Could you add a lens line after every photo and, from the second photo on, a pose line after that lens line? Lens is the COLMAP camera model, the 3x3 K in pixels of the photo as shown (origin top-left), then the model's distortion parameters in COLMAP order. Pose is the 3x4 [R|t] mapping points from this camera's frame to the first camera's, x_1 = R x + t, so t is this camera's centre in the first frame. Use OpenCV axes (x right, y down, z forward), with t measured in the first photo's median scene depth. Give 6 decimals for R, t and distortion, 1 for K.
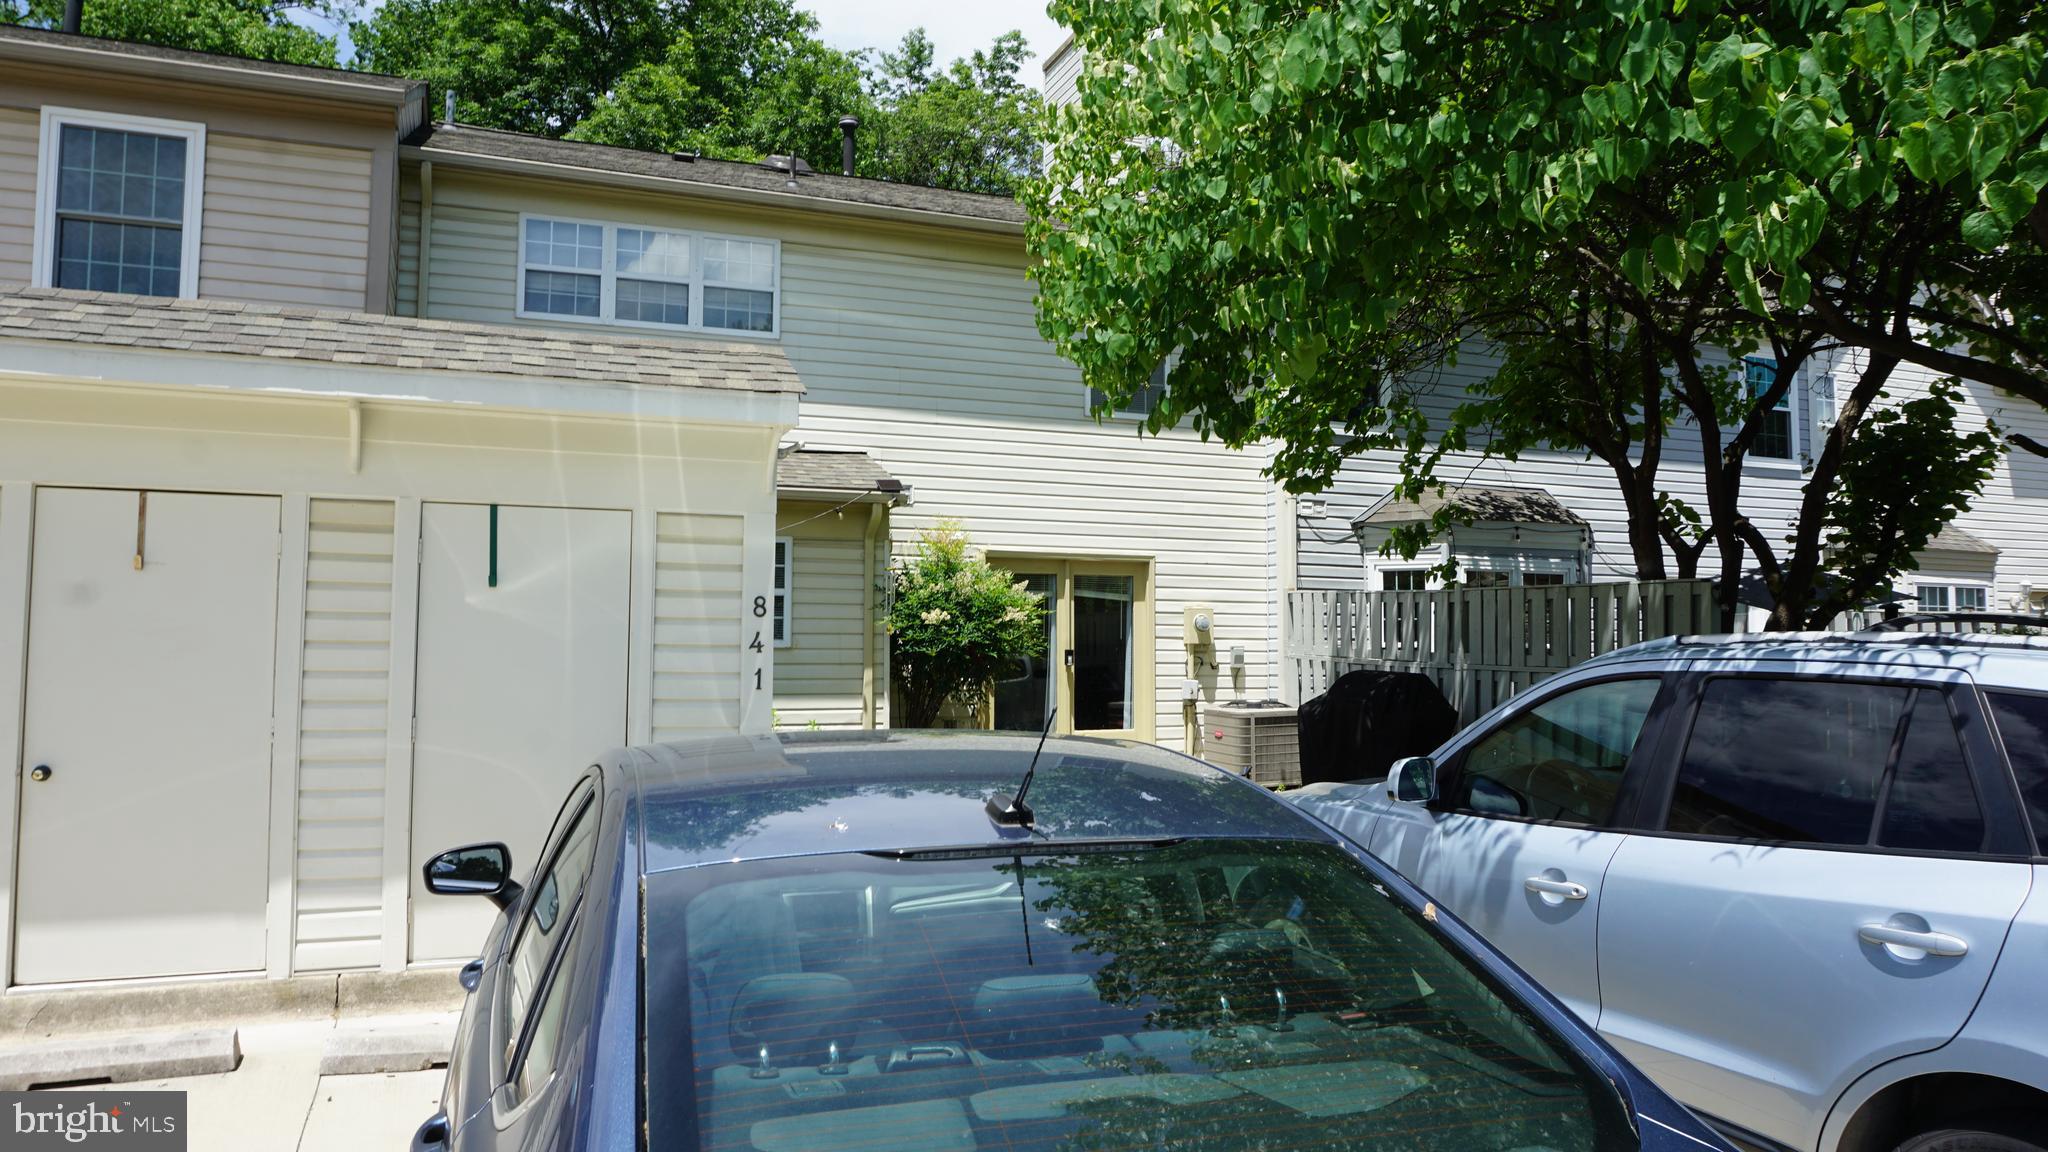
lens RADIAL K [[1363.6, 0, 1024.0], [0, 1363.6, 576.0], [0, 0, 1]] dist [-0.051167, 0.001971]
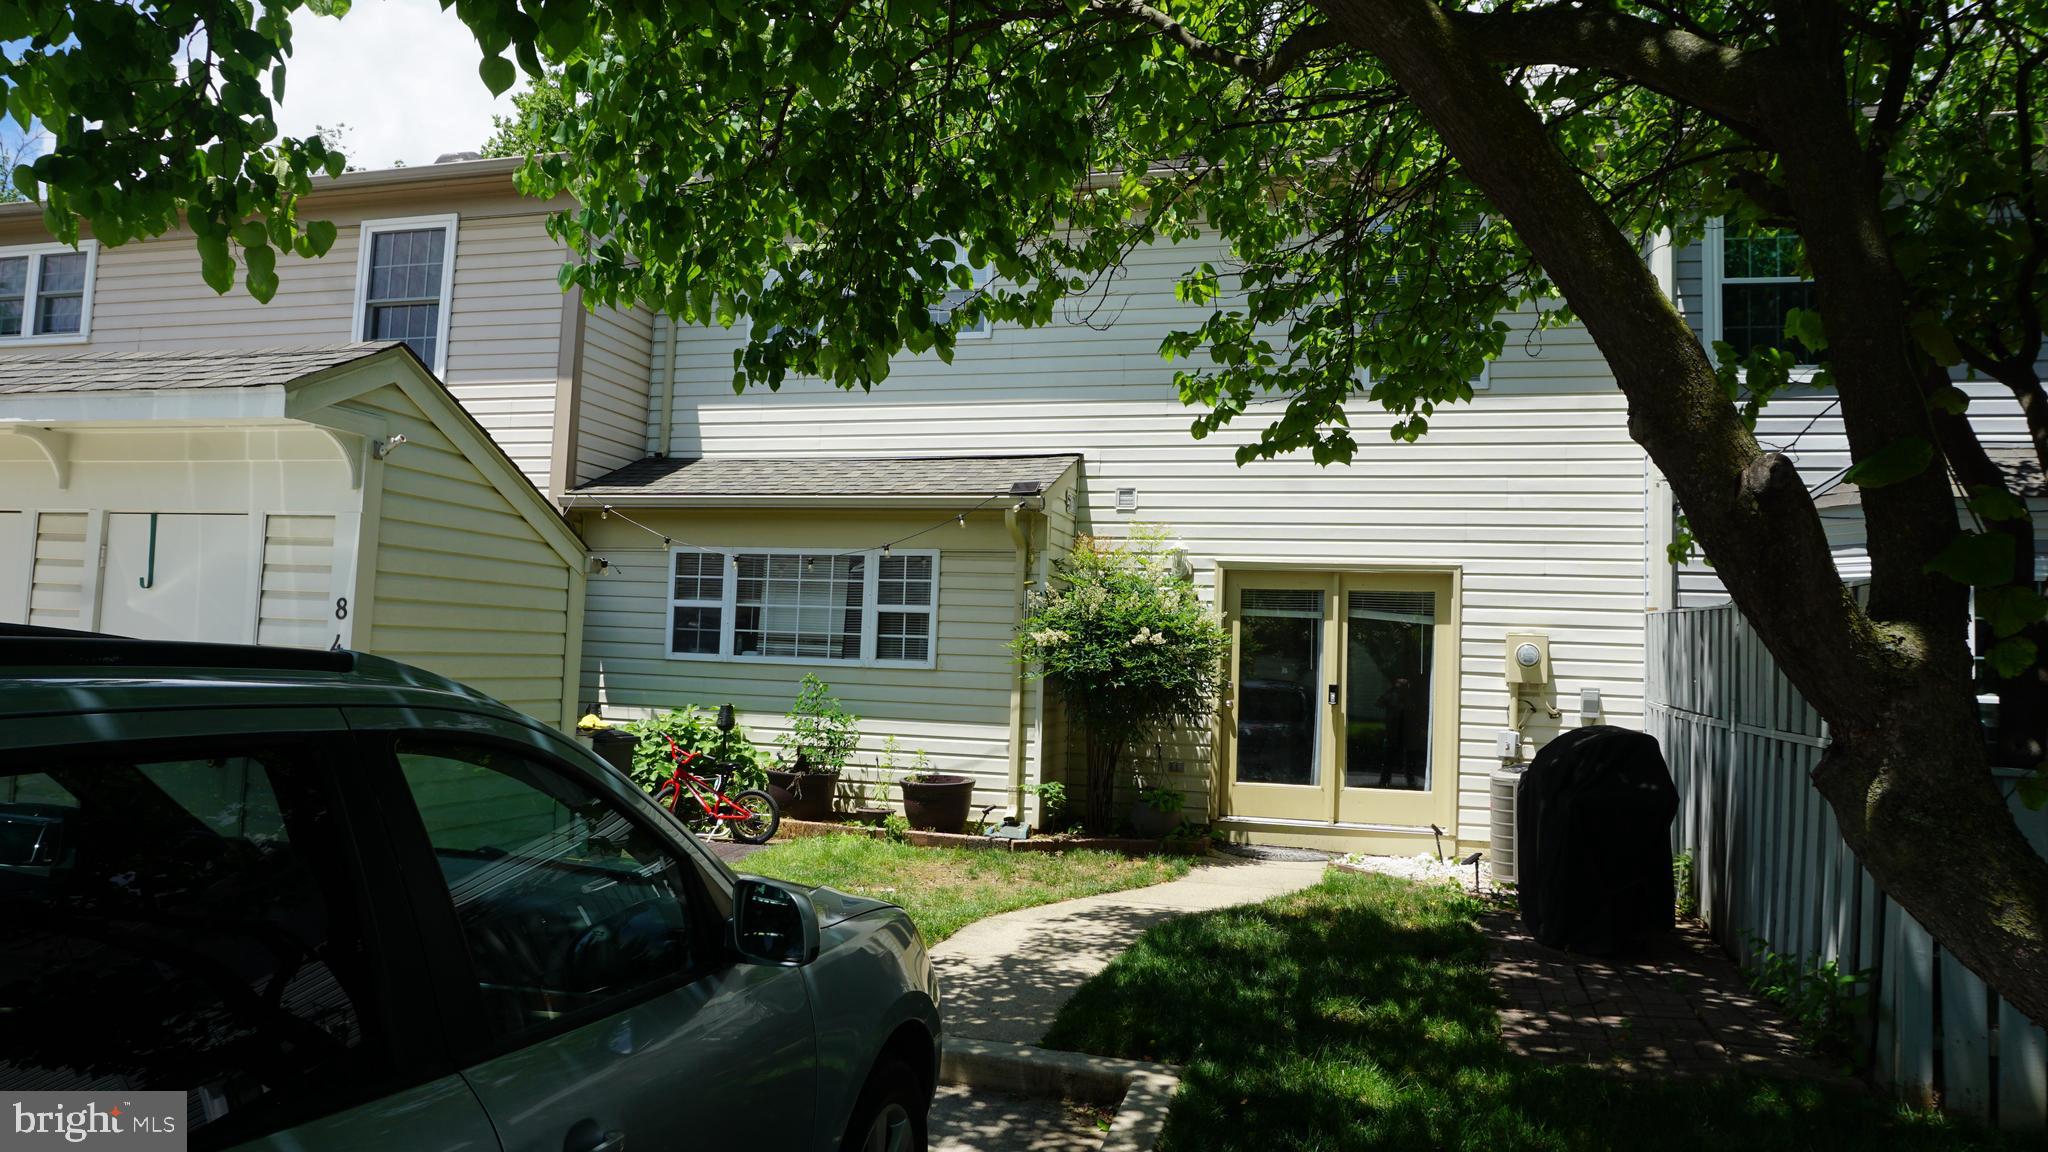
lens RADIAL K [[1363.6, 0, 1024.0], [0, 1363.6, 576.0], [0, 0, 1]] dist [-0.051167, 0.001971]
pose [[0.792145, -0.015377, -0.610139, 0.431272], [-0.000970, 0.999650, -0.026452, 0.013511], [0.610332, 0.021545, 0.791853, 0.301688]]
